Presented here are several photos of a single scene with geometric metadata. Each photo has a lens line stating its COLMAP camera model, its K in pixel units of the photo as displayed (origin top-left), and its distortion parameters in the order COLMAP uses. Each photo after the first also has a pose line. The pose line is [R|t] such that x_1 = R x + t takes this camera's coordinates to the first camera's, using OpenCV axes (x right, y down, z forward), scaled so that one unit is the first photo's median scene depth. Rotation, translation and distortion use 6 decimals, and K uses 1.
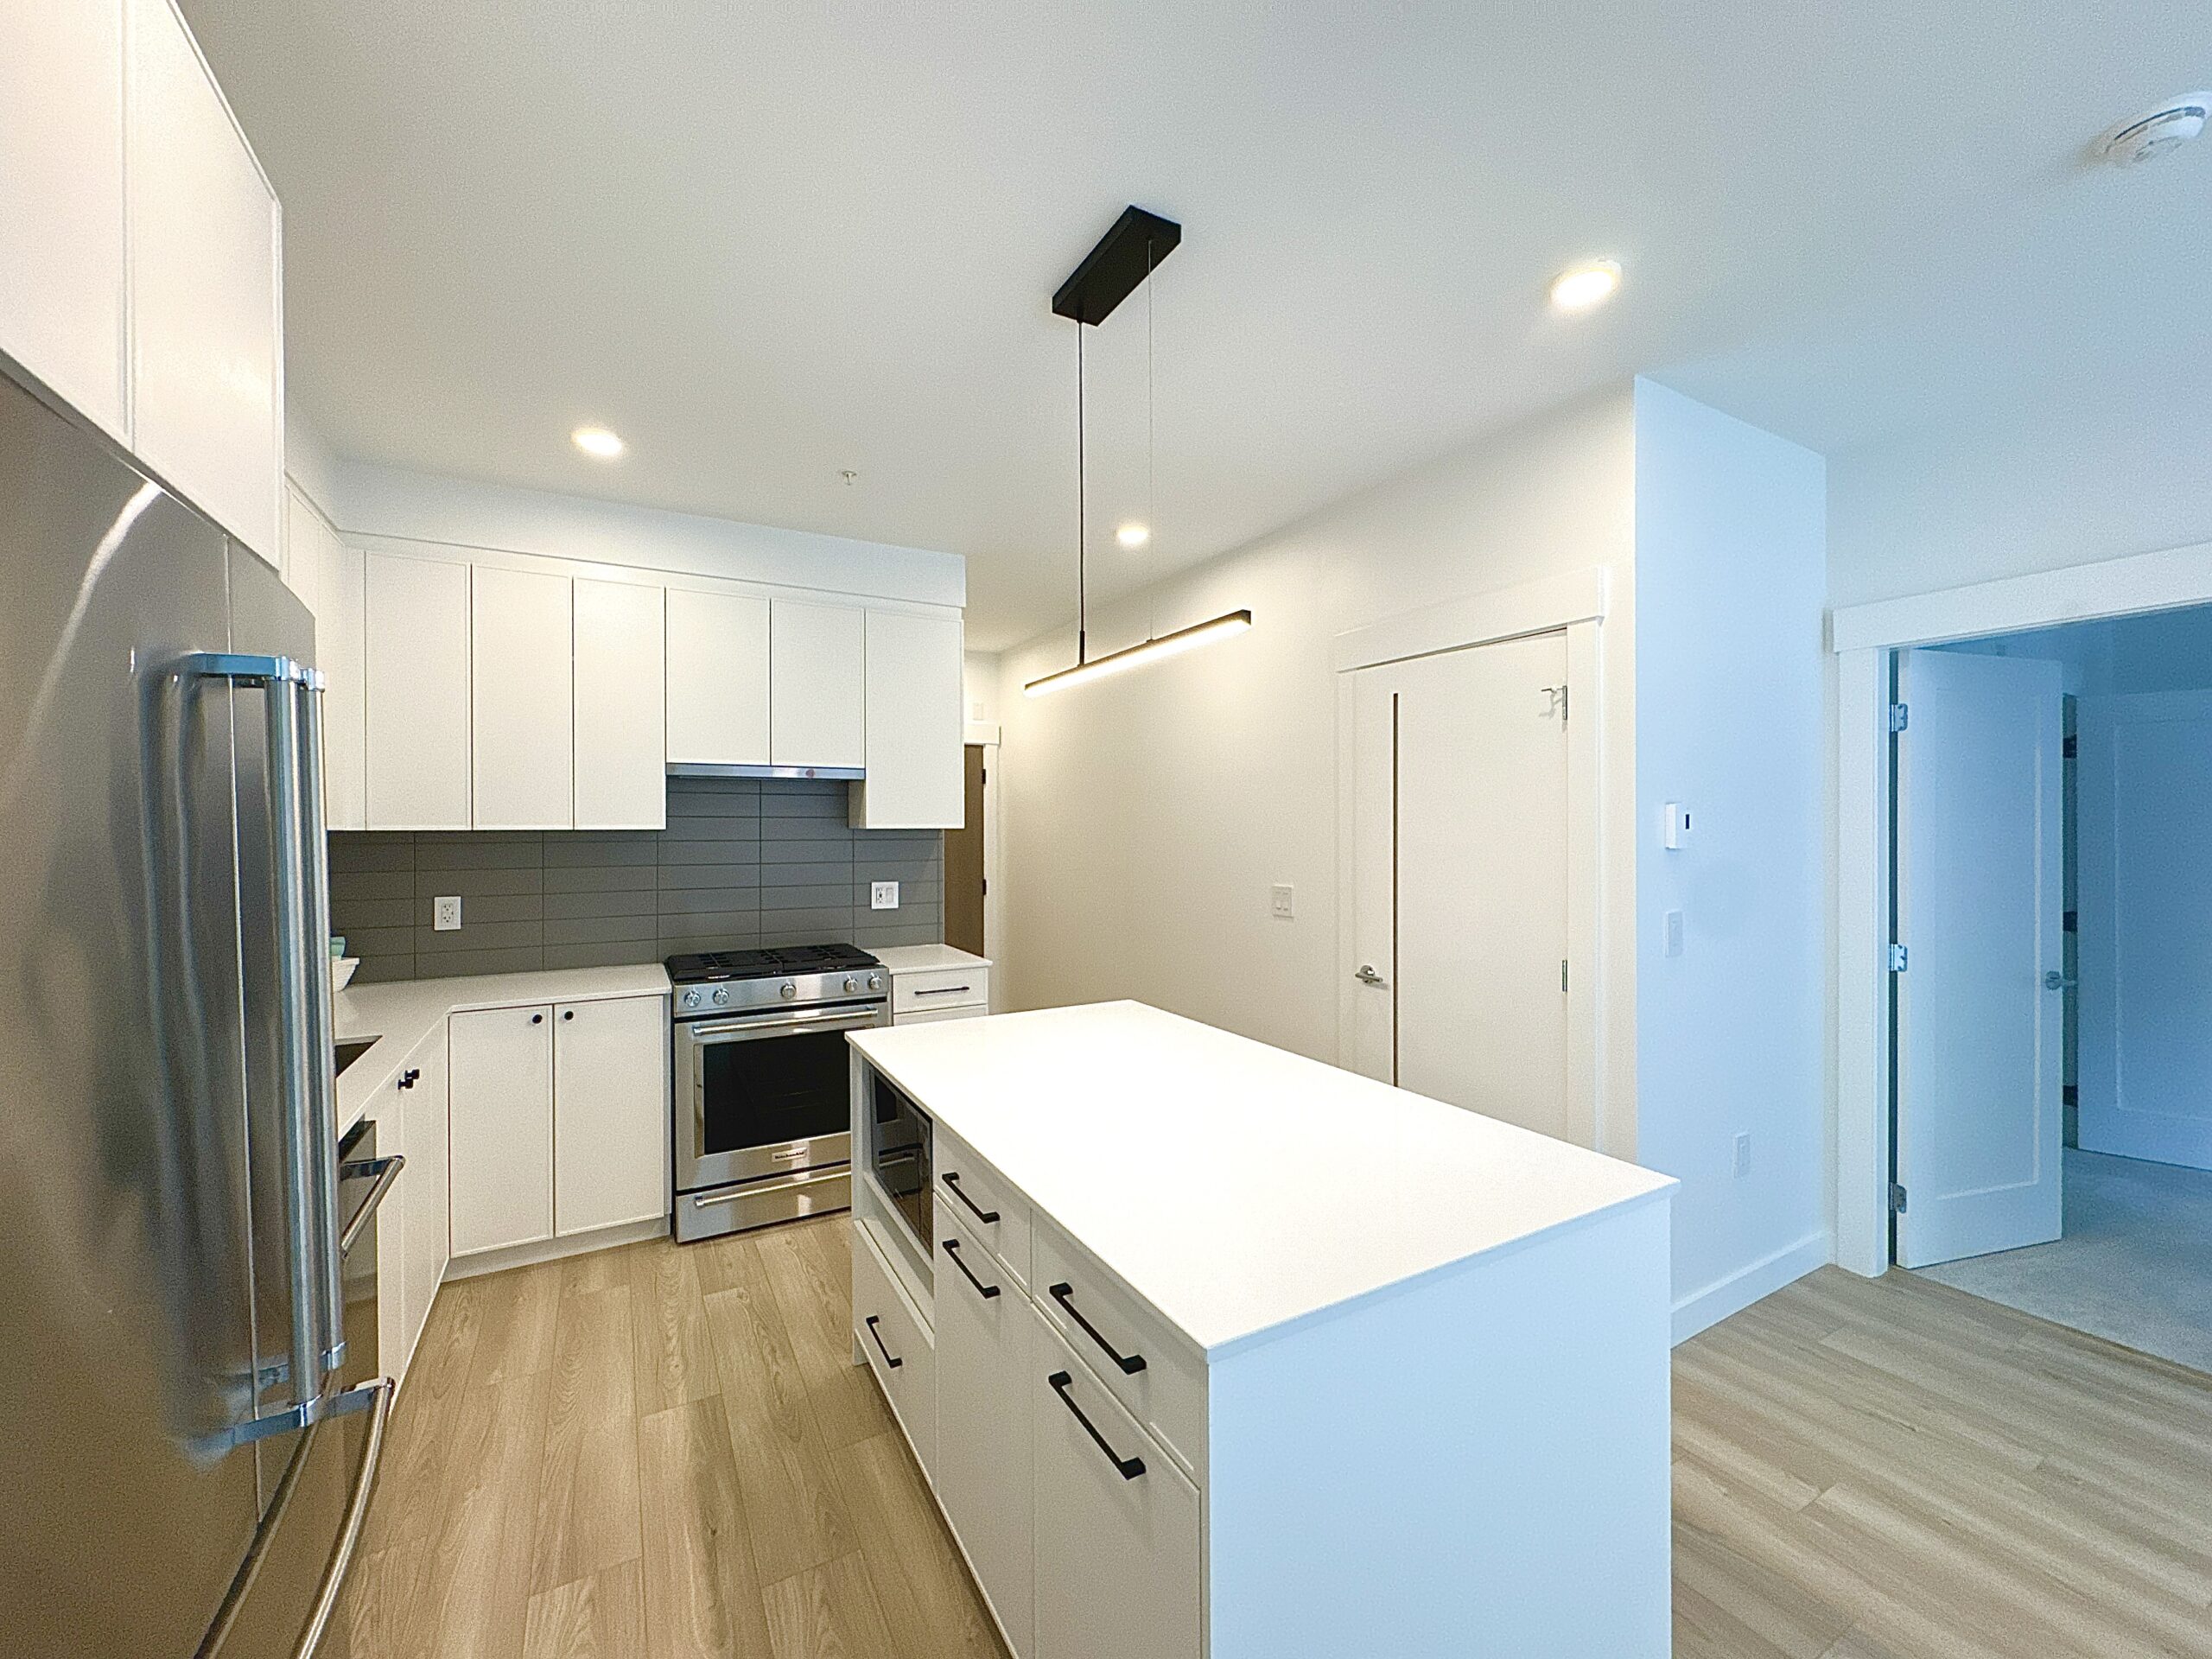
lens RADIAL K [[882.9, 0, 1104.3], [0, 882.9, 829.6], [0, 0, 1]] dist [-0.002483, 0.000370]
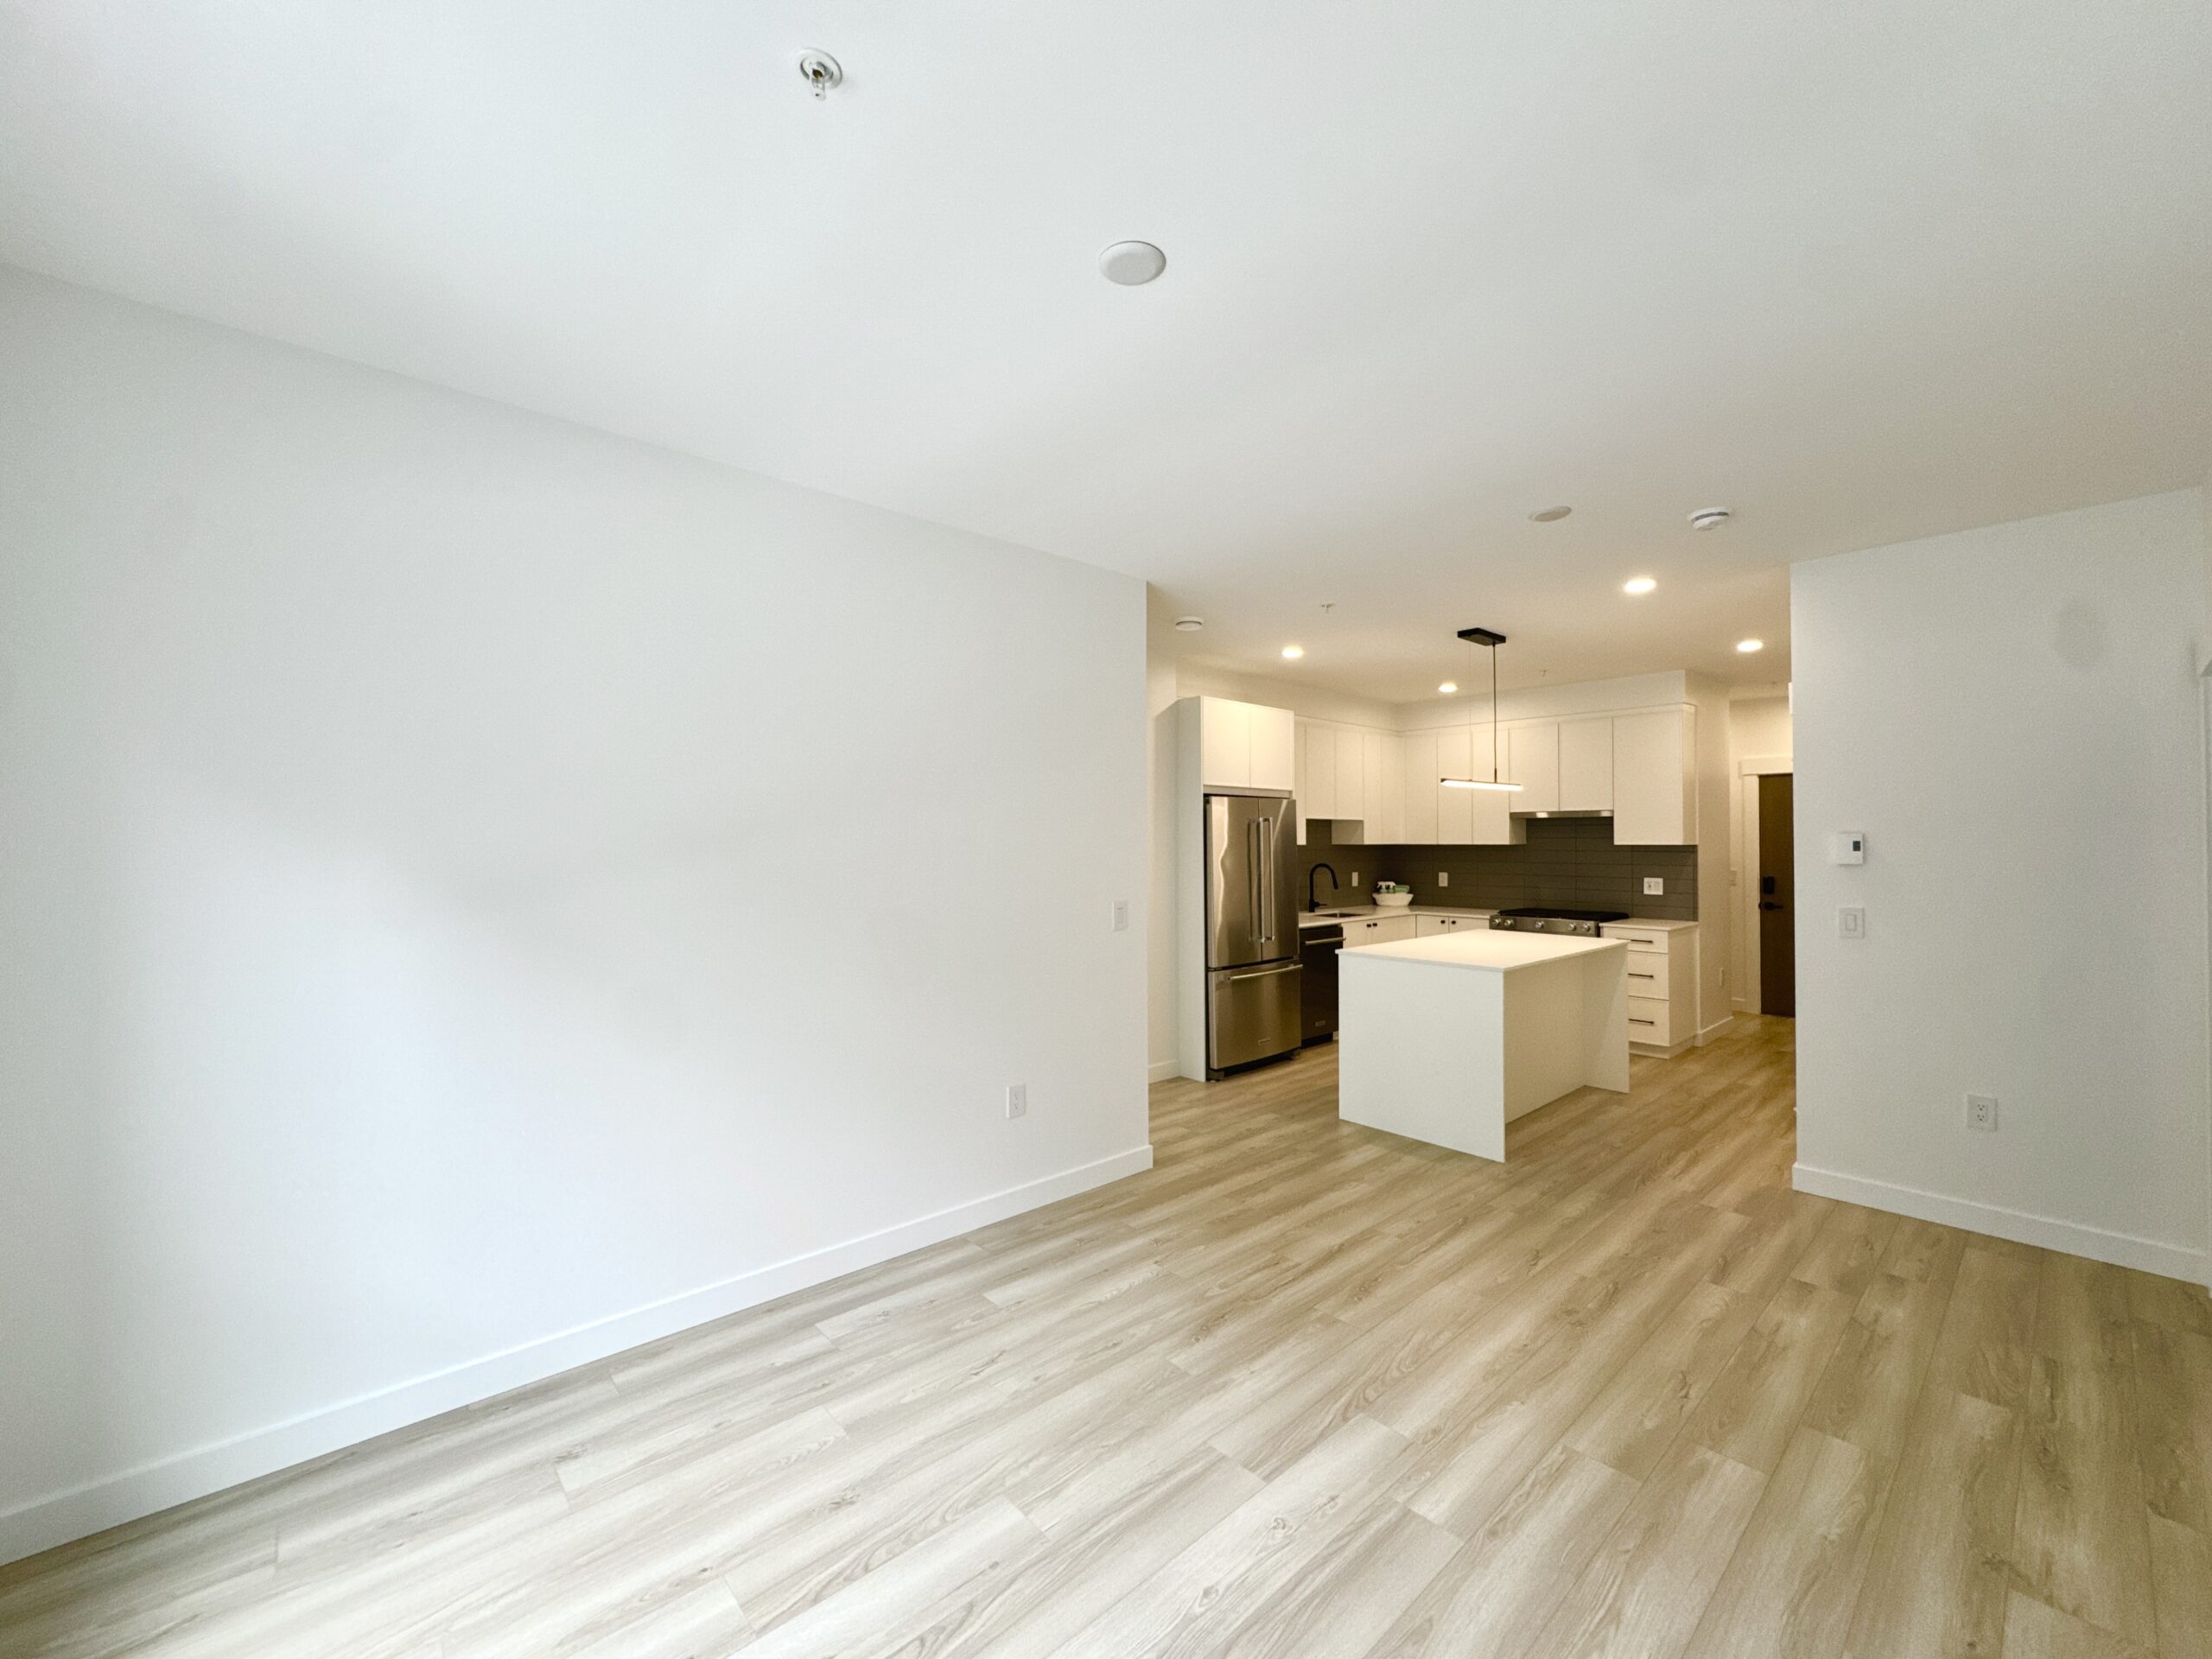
lens RADIAL K [[882.9, 0, 1104.3], [0, 882.9, 829.6], [0, 0, 1]] dist [-0.002483, 0.000370]
pose [[0.216729, -0.007548, -0.976203, 1.479840], [-0.001527, 0.999966, -0.008071, -0.019532], [0.976231, 0.003240, 0.216710, -0.431255]]
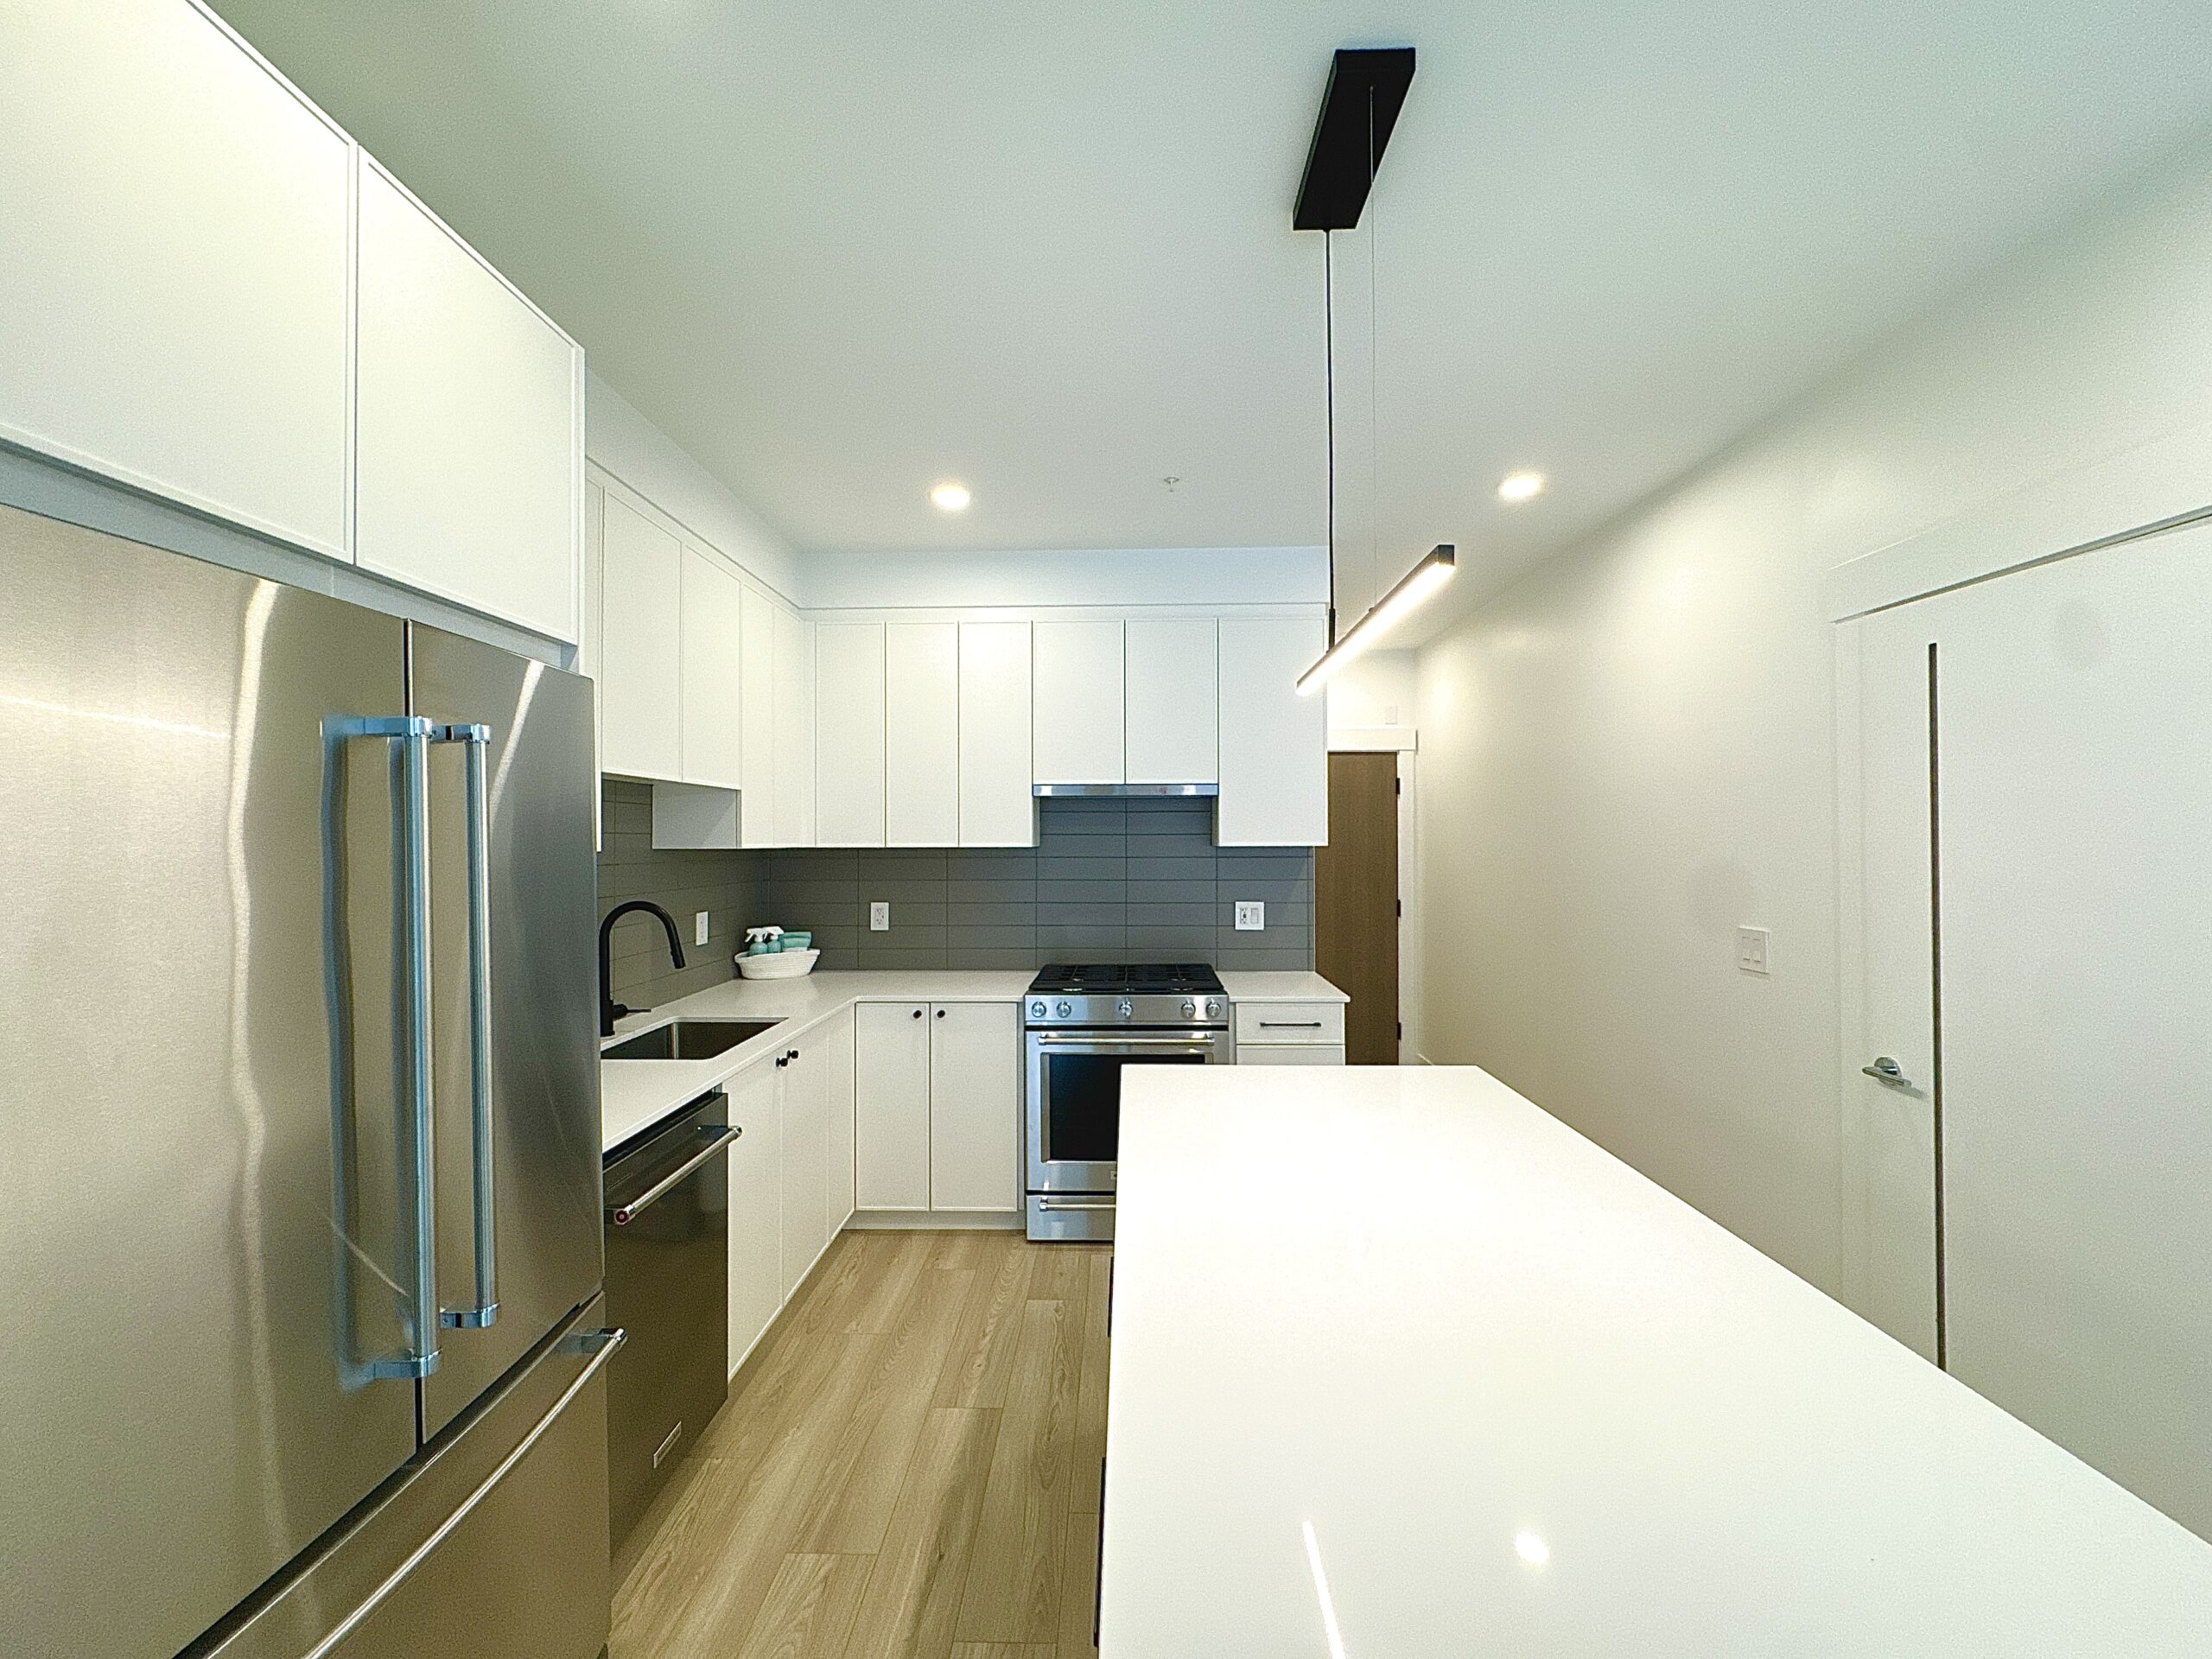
lens RADIAL K [[880.6, 0, 1107.0], [0, 880.6, 831.5], [0, 0, 1]] dist [-0.002216, -0.000116]
pose [[0.860345, -0.003877, -0.509698, 0.139362], [-0.001268, 0.999952, -0.009746, -0.009455], [0.509711, 0.009031, 0.860298, 0.139877]]
